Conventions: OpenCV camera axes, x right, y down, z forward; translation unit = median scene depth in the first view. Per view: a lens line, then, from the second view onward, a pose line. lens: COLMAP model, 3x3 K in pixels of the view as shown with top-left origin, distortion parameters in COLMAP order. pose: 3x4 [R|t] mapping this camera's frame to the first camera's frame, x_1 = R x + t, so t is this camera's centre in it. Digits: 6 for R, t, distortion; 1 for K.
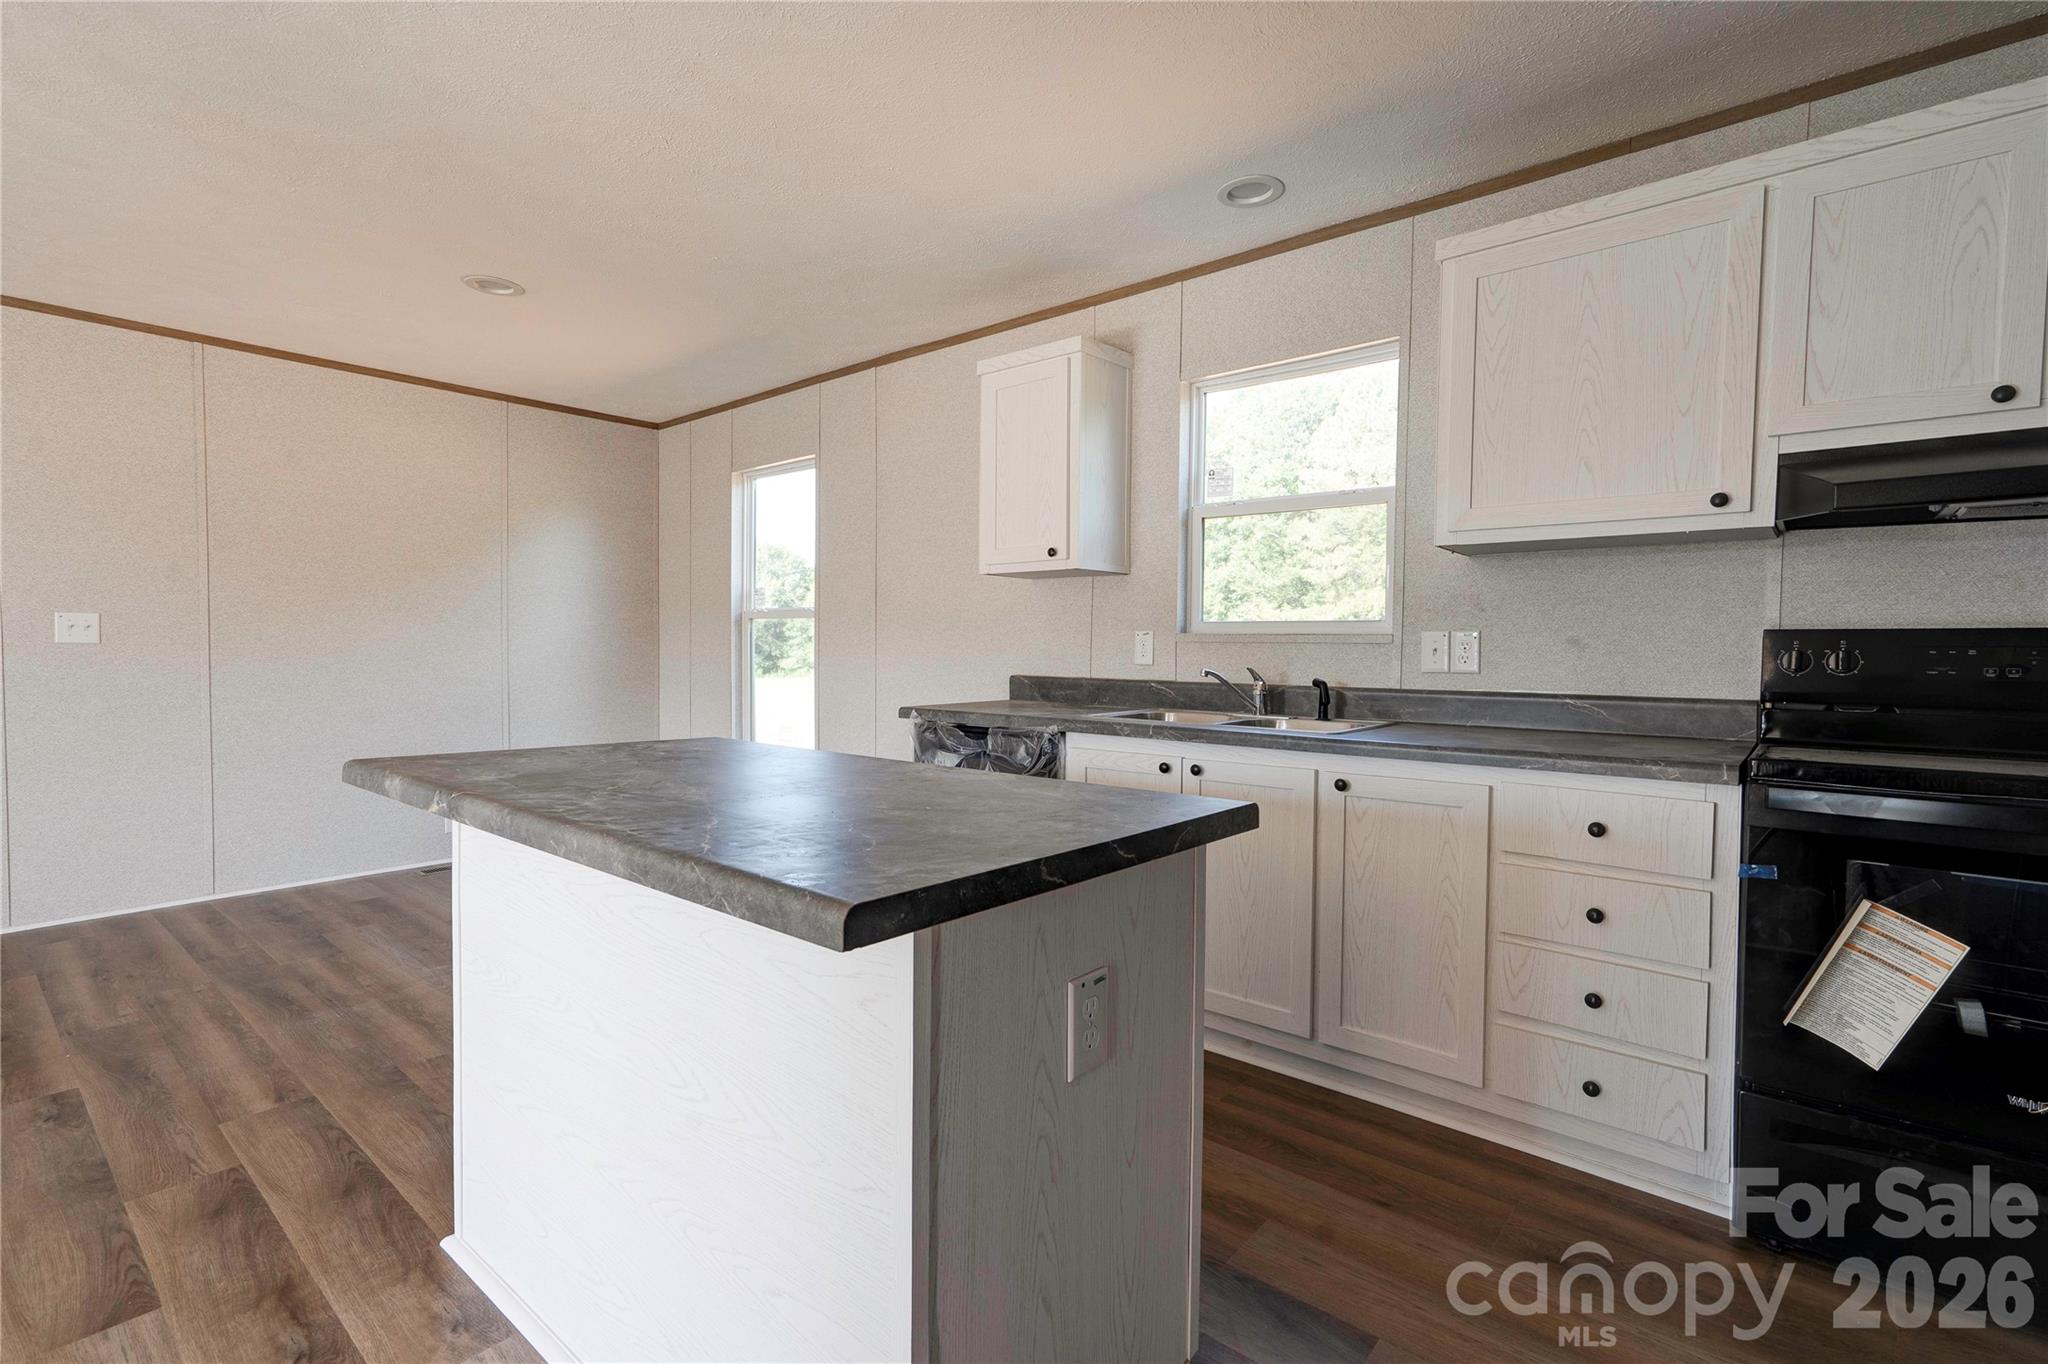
lens RADIAL K [[955.9, 0, 1006.1], [0, 955.9, 685.1], [0, 0, 1]] dist [-0.002623, 0.010211]
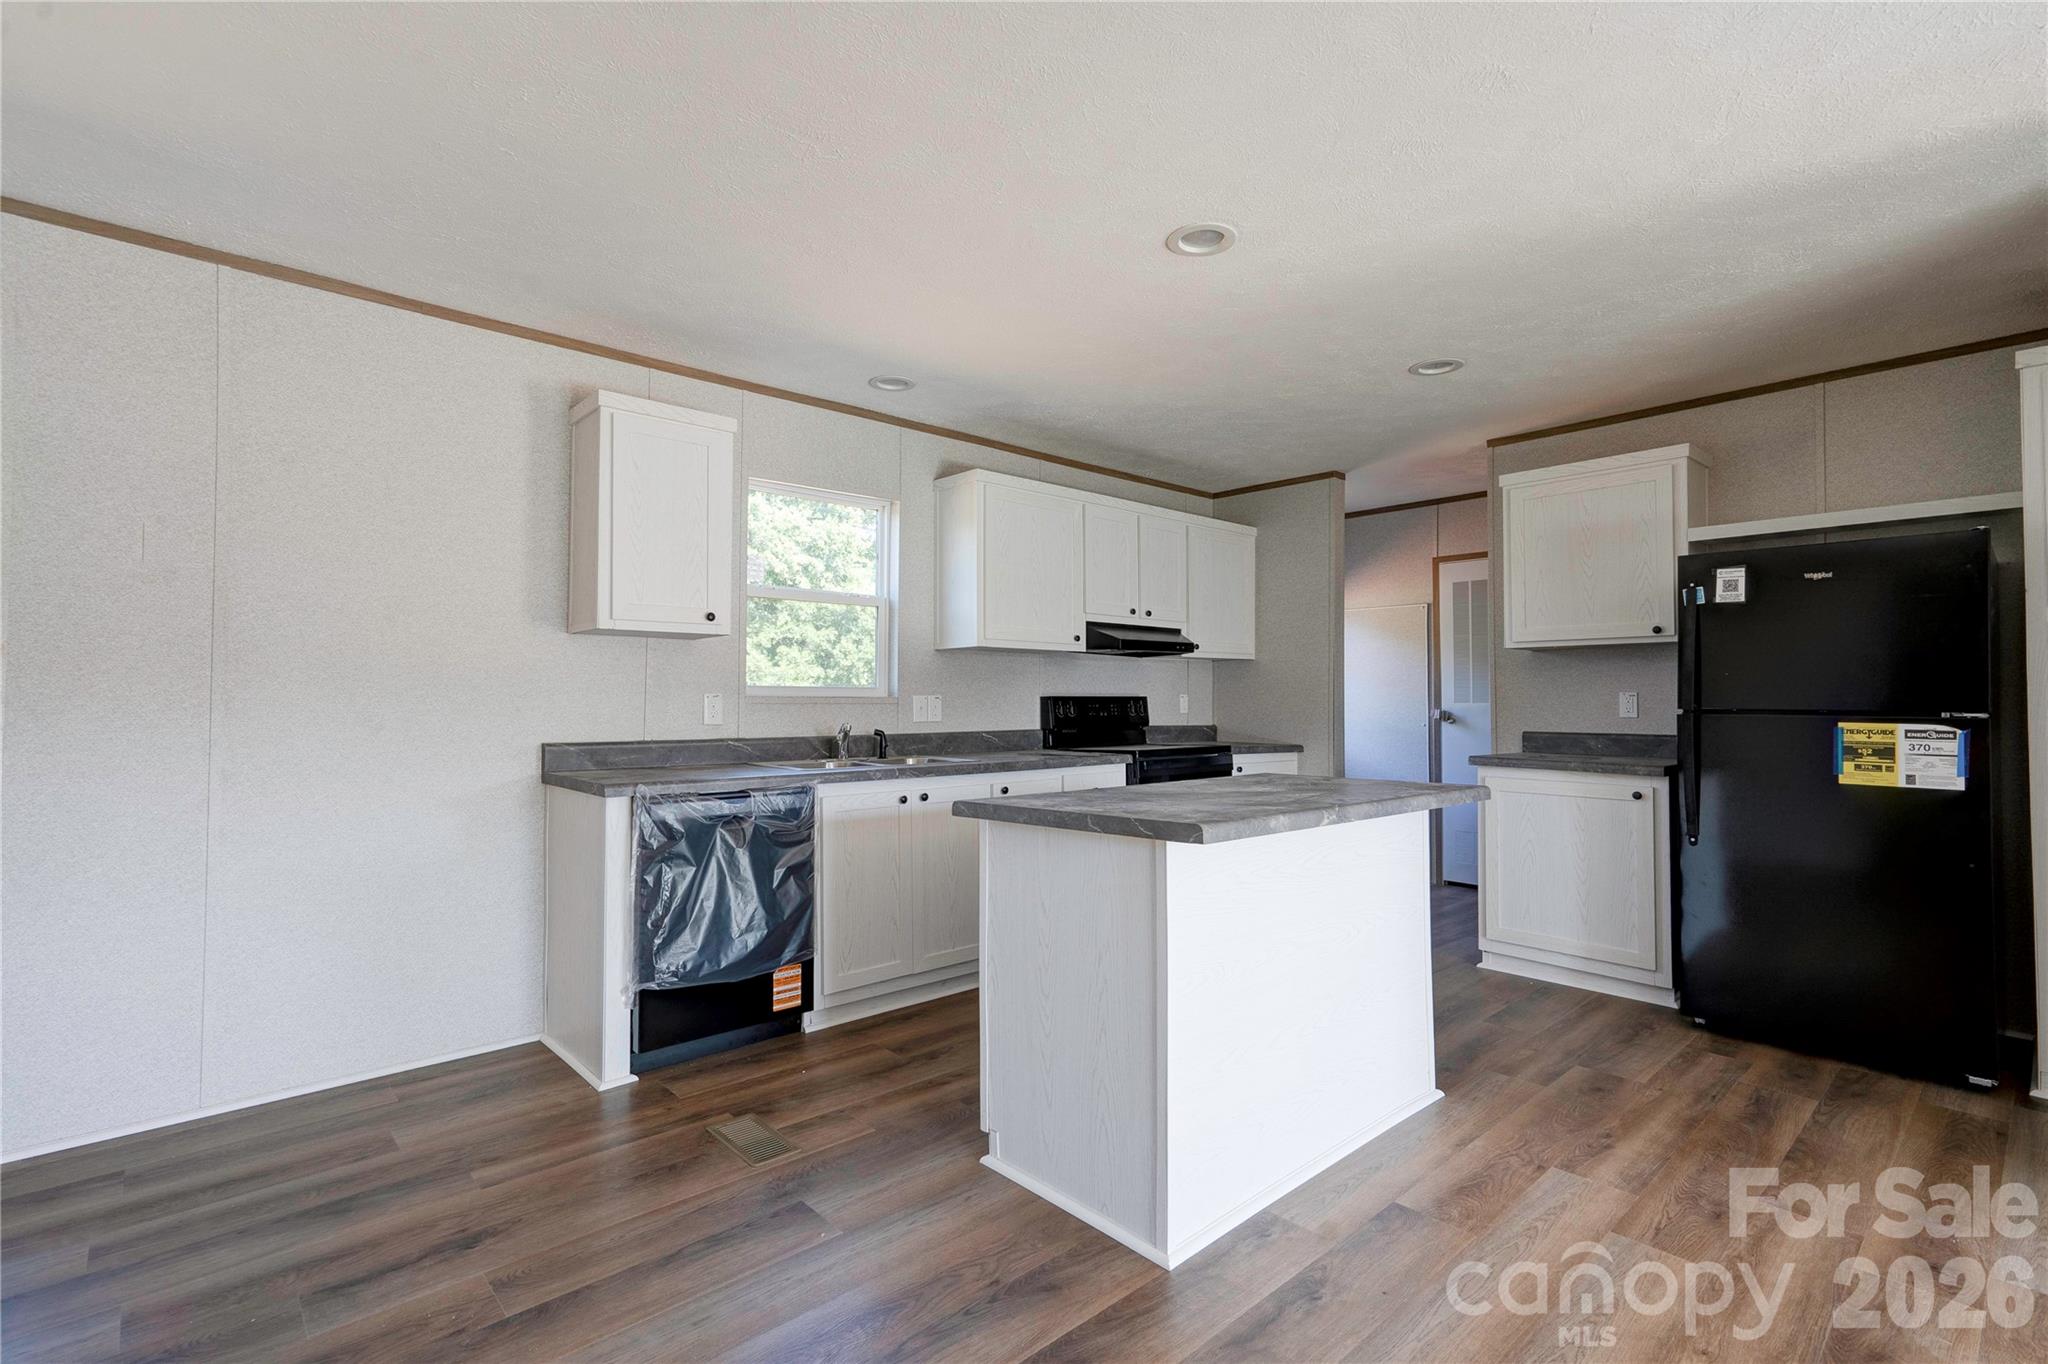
lens RADIAL K [[970.8, 0, 1032.6], [0, 970.8, 679.3], [0, 0, 1]] dist [0.024600, 0.000858]
pose [[0.110607, 0.016977, 0.993719, -1.066727], [0.045445, 0.998722, -0.022121, -0.038175], [-0.992825, 0.047606, 0.109694, 0.623720]]
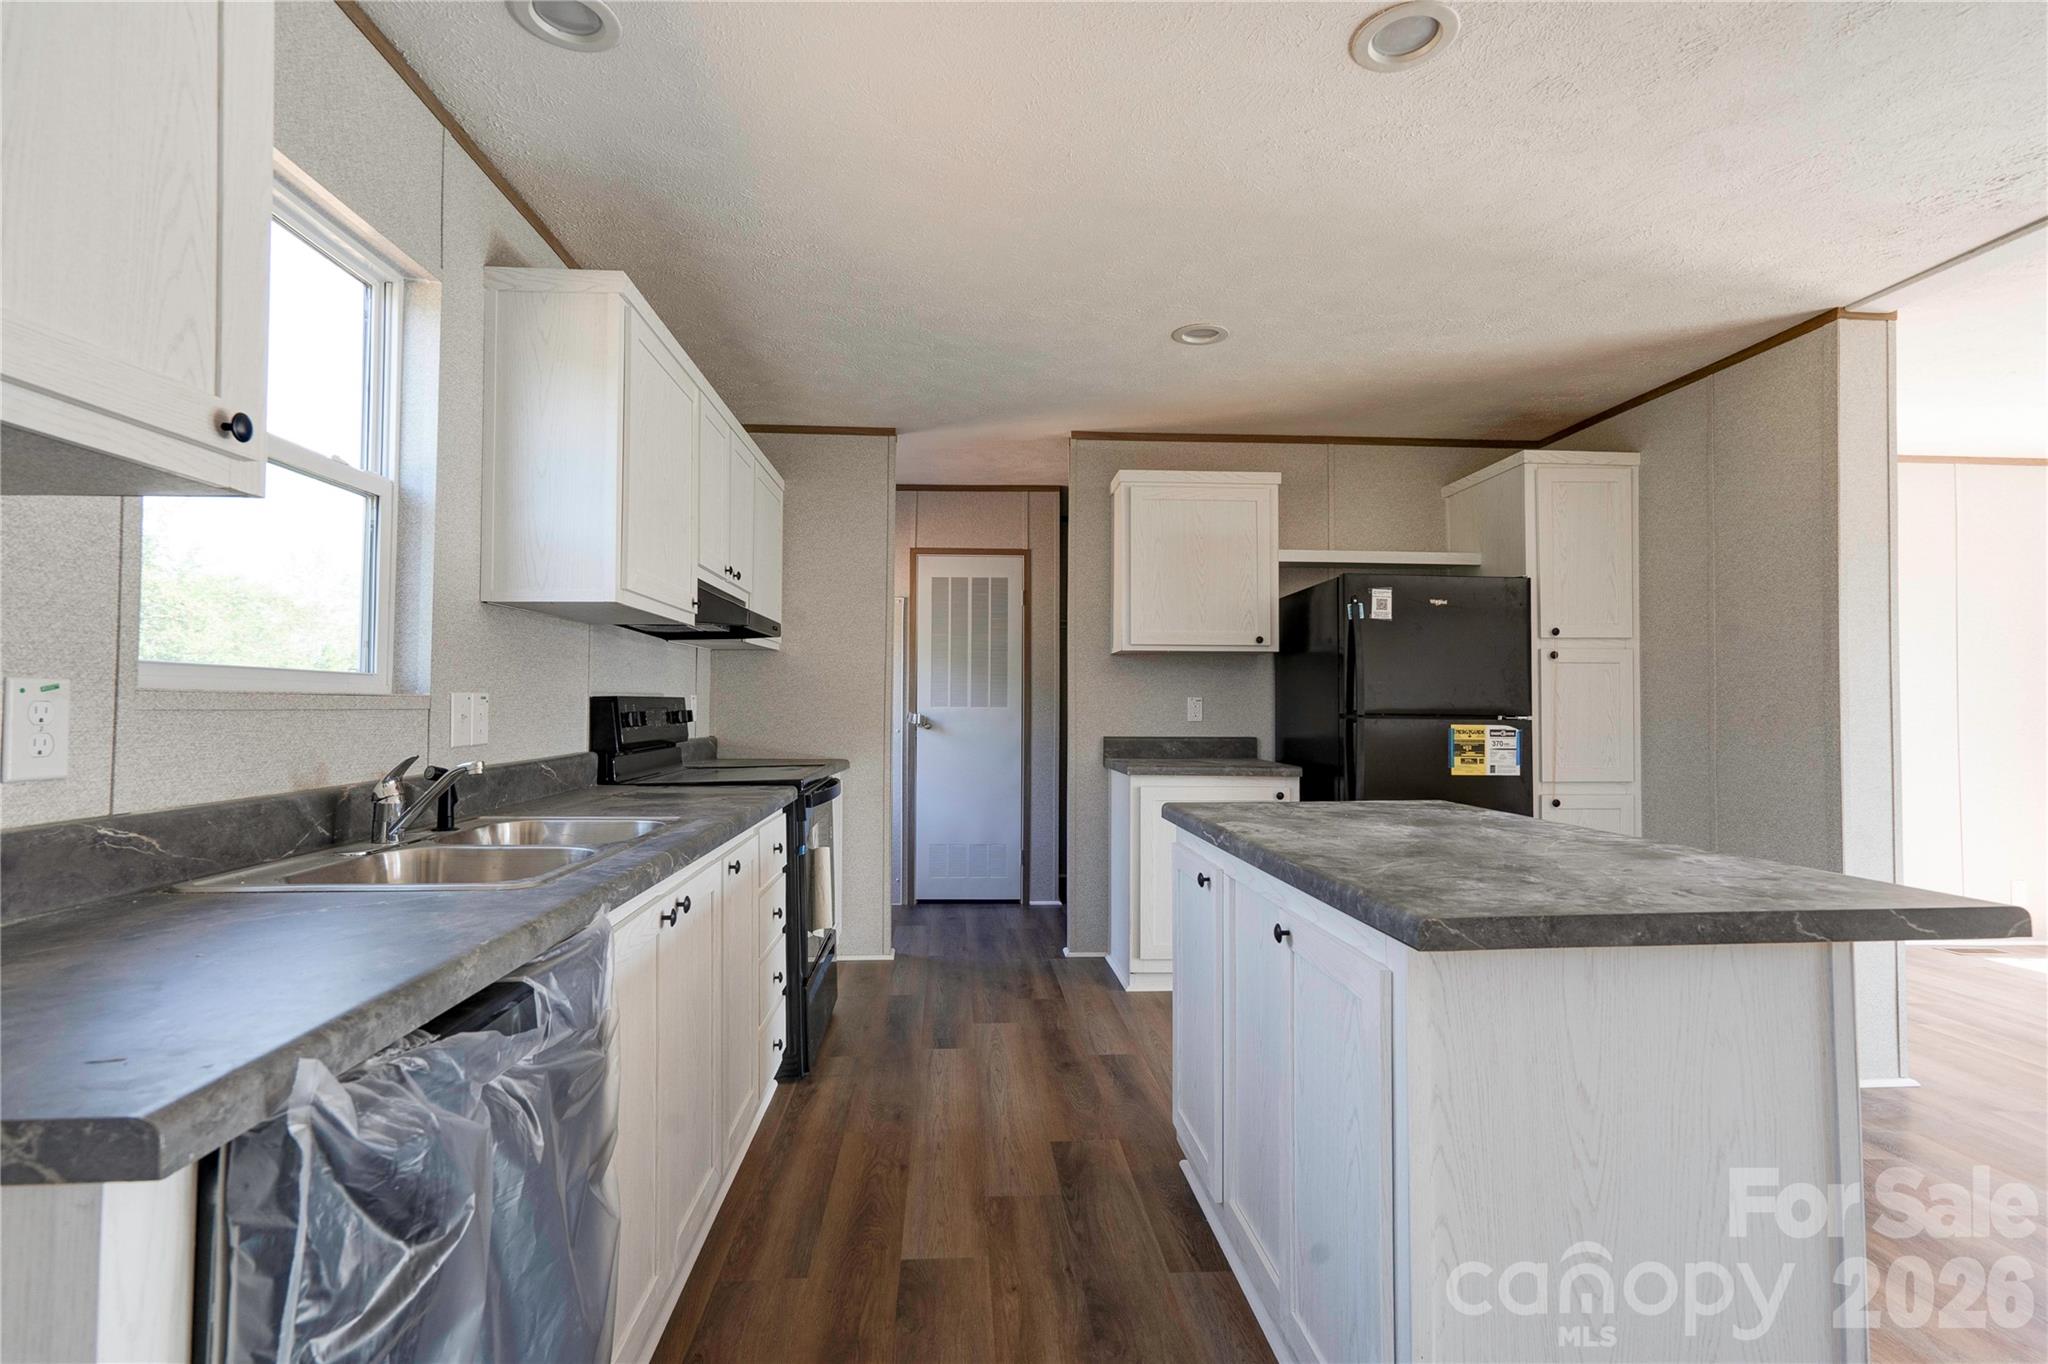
lens RADIAL K [[973.9, 0, 1011.8], [0, 973.9, 677.4], [0, 0, 1]] dist [-0.003834, 0.011124]
pose [[-0.703313, 0.011862, 0.710782, -0.402607], [0.024581, 0.999669, 0.007639, -0.061441], [-0.710455, 0.022844, -0.703371, 1.187492]]
